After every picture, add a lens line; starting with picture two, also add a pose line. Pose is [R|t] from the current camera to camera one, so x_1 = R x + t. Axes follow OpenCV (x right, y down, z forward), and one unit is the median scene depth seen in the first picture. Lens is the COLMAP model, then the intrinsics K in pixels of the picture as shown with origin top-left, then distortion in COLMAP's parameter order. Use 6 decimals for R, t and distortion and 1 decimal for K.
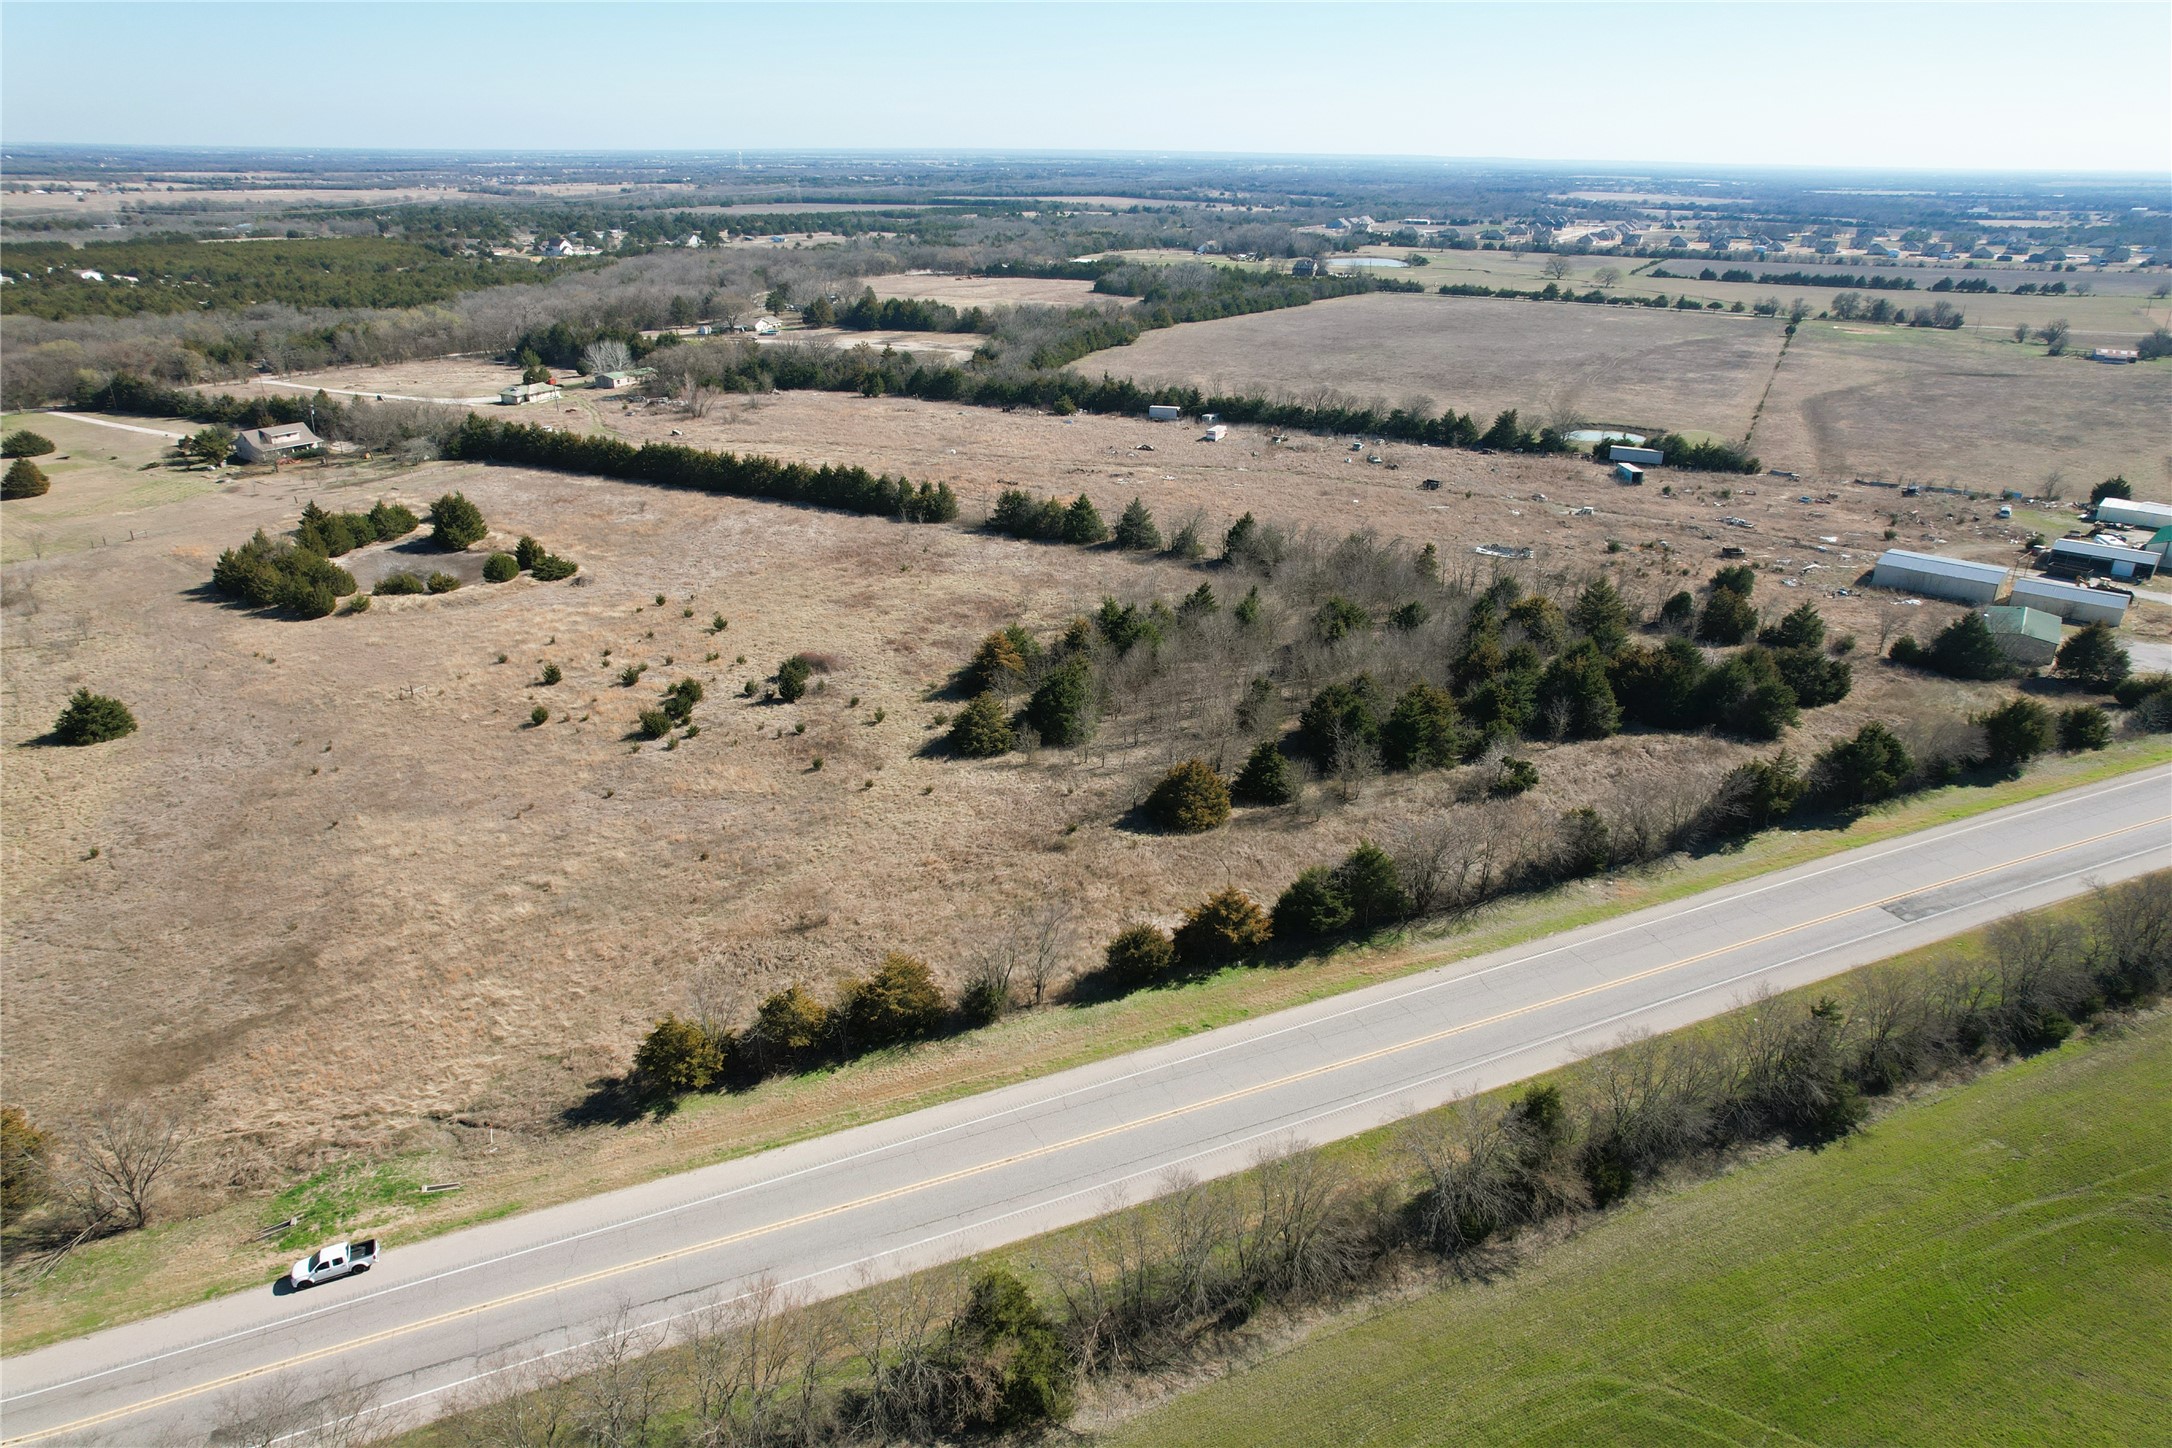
lens RADIAL K [[1385.8, 0, 1095.8], [0, 1385.8, 729.1], [0, 0, 1]] dist [-0.083321, 0.077818]
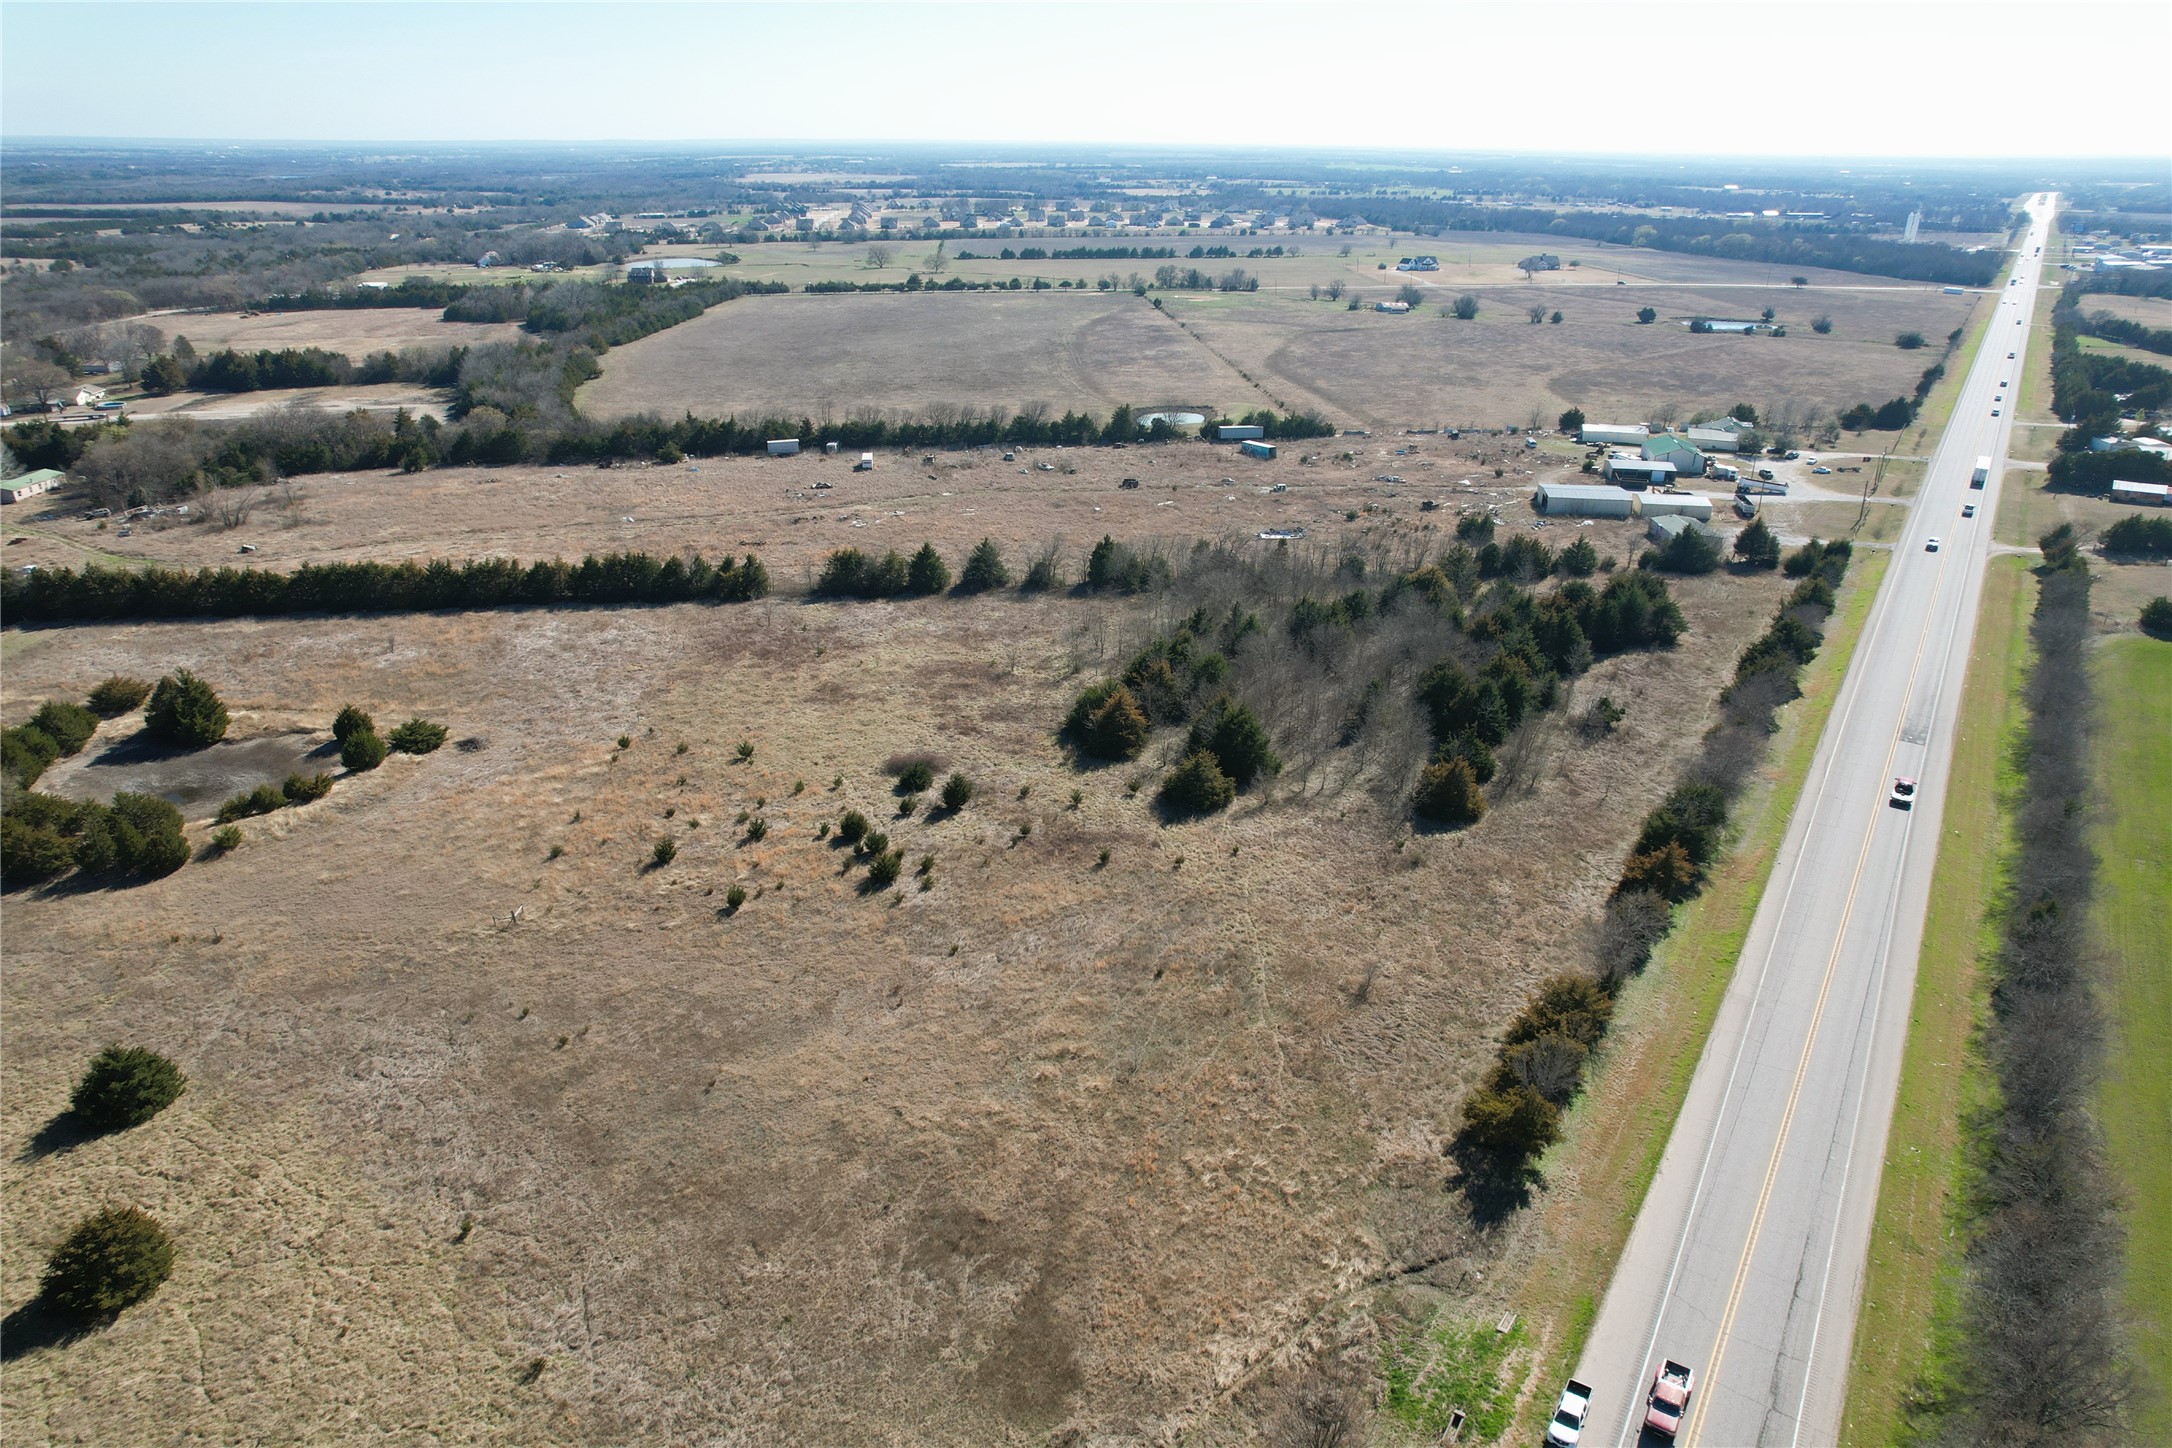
lens RADIAL K [[1385.8, 0, 1095.8], [0, 1385.8, 729.1], [0, 0, 1]] dist [-0.083321, 0.077818]
pose [[0.835030, -0.224146, 0.502478, -0.201656], [0.217849, 0.973312, 0.072149, -0.040166], [-0.505240, 0.049218, 0.861574, 0.046668]]
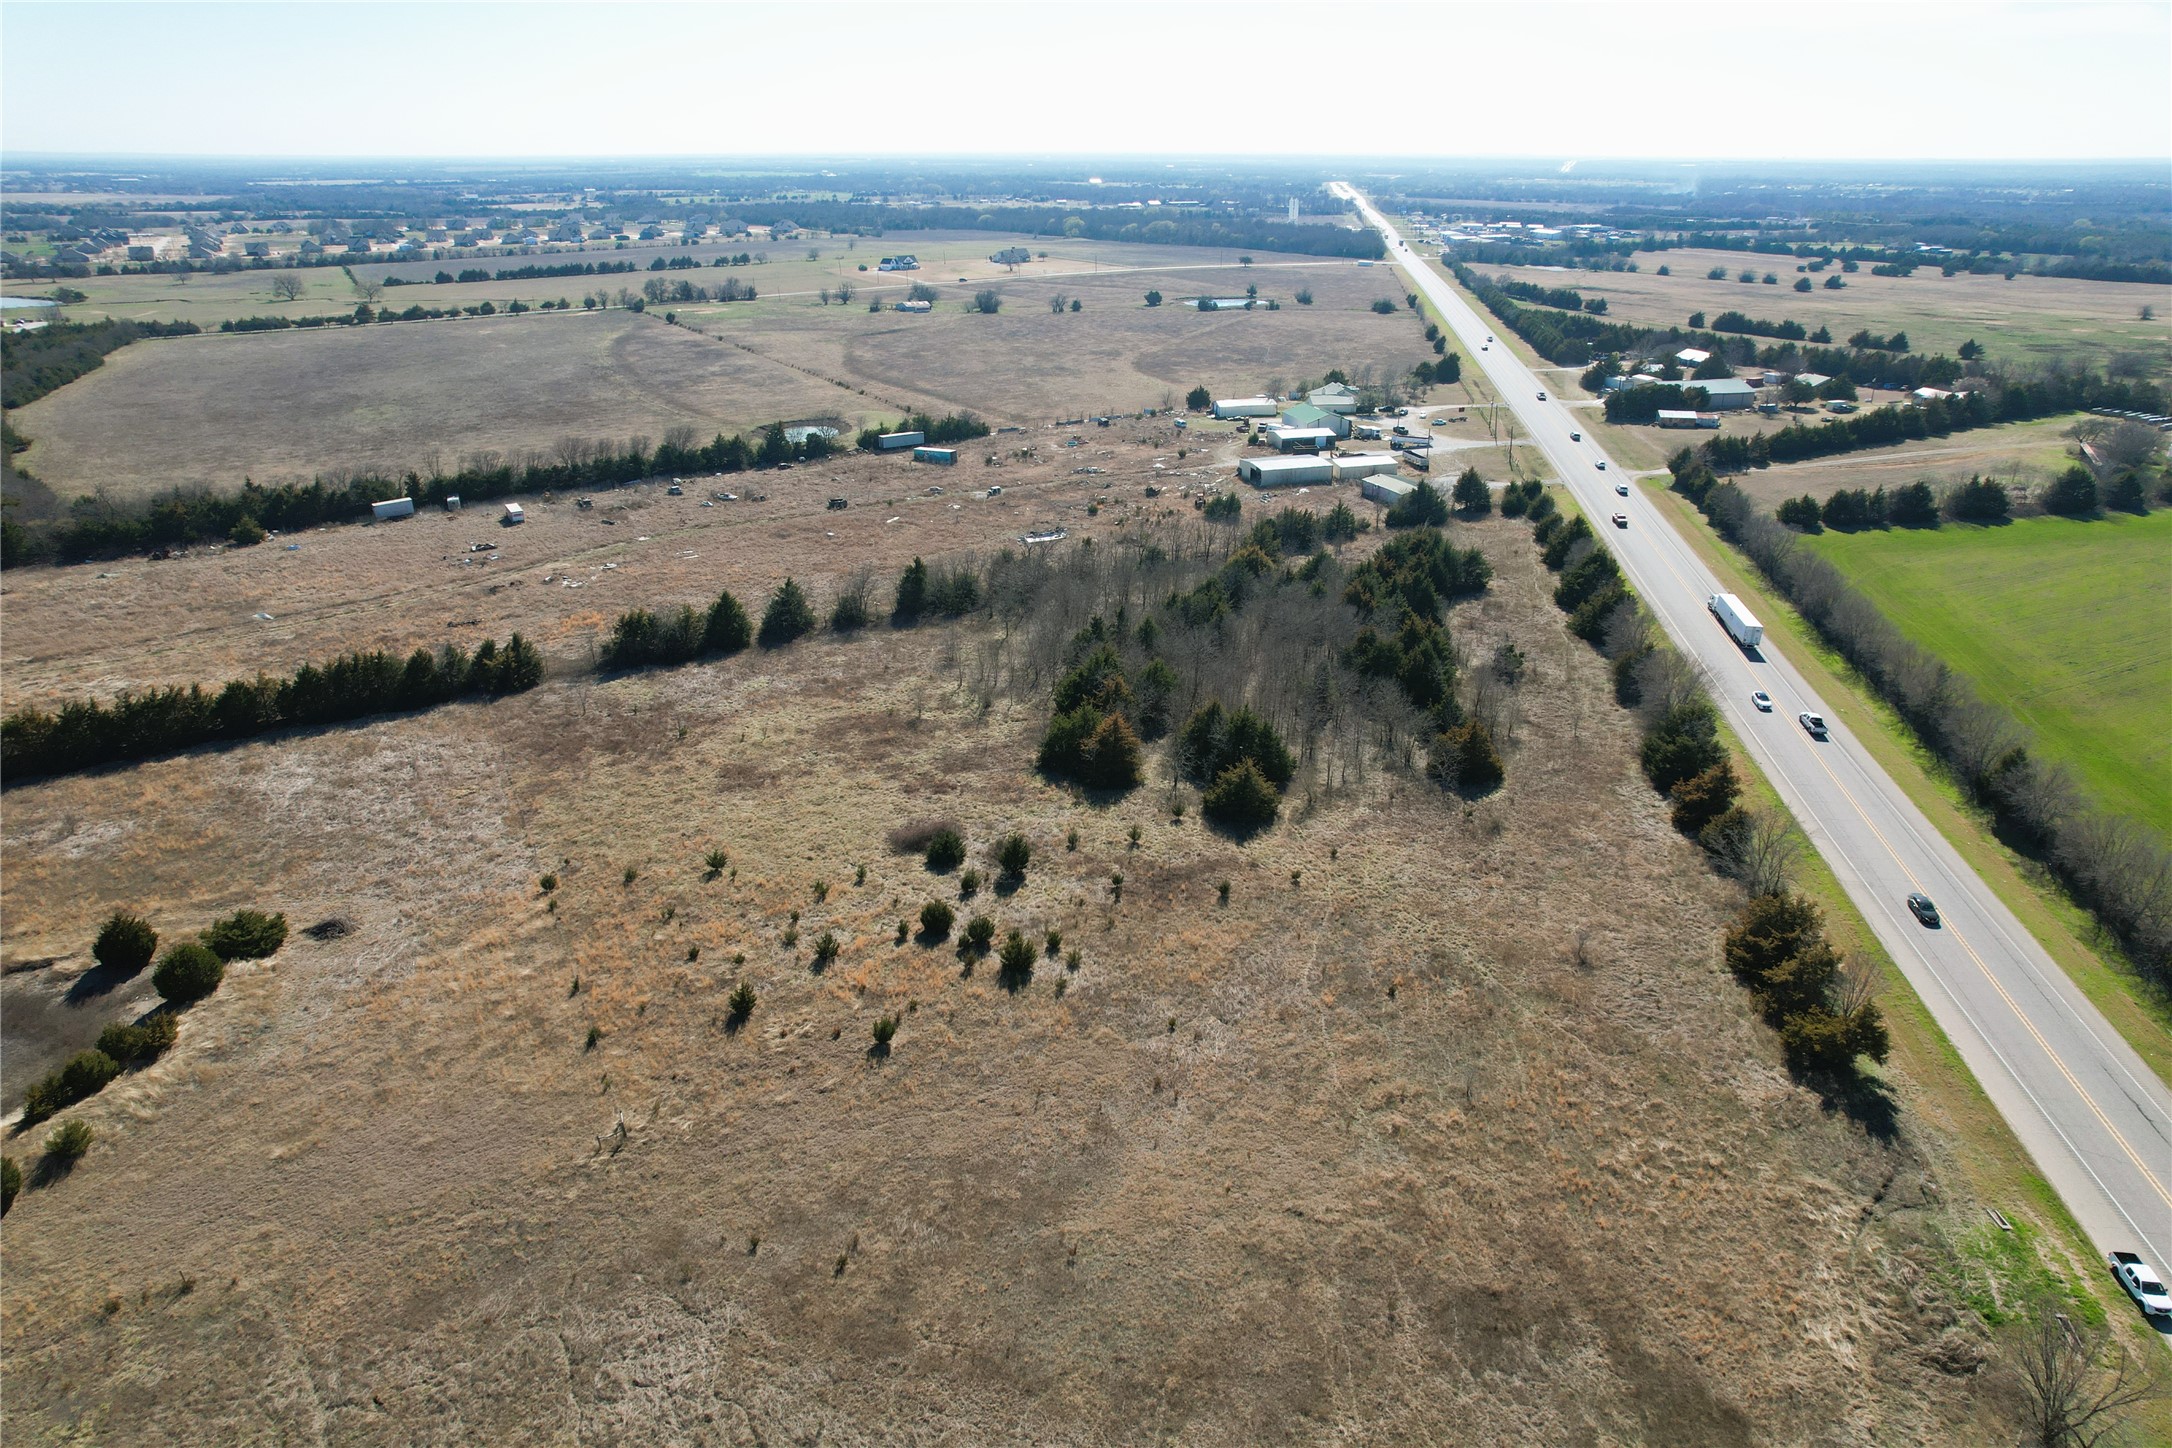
lens RADIAL K [[1385.8, 0, 1095.8], [0, 1385.8, 729.1], [0, 0, 1]] dist [-0.083321, 0.077818]
pose [[0.524878, -0.344071, 0.778536, -0.272505], [0.337603, 0.923789, 0.180659, -0.078562], [-0.781363, 0.168012, 0.601036, 0.149964]]
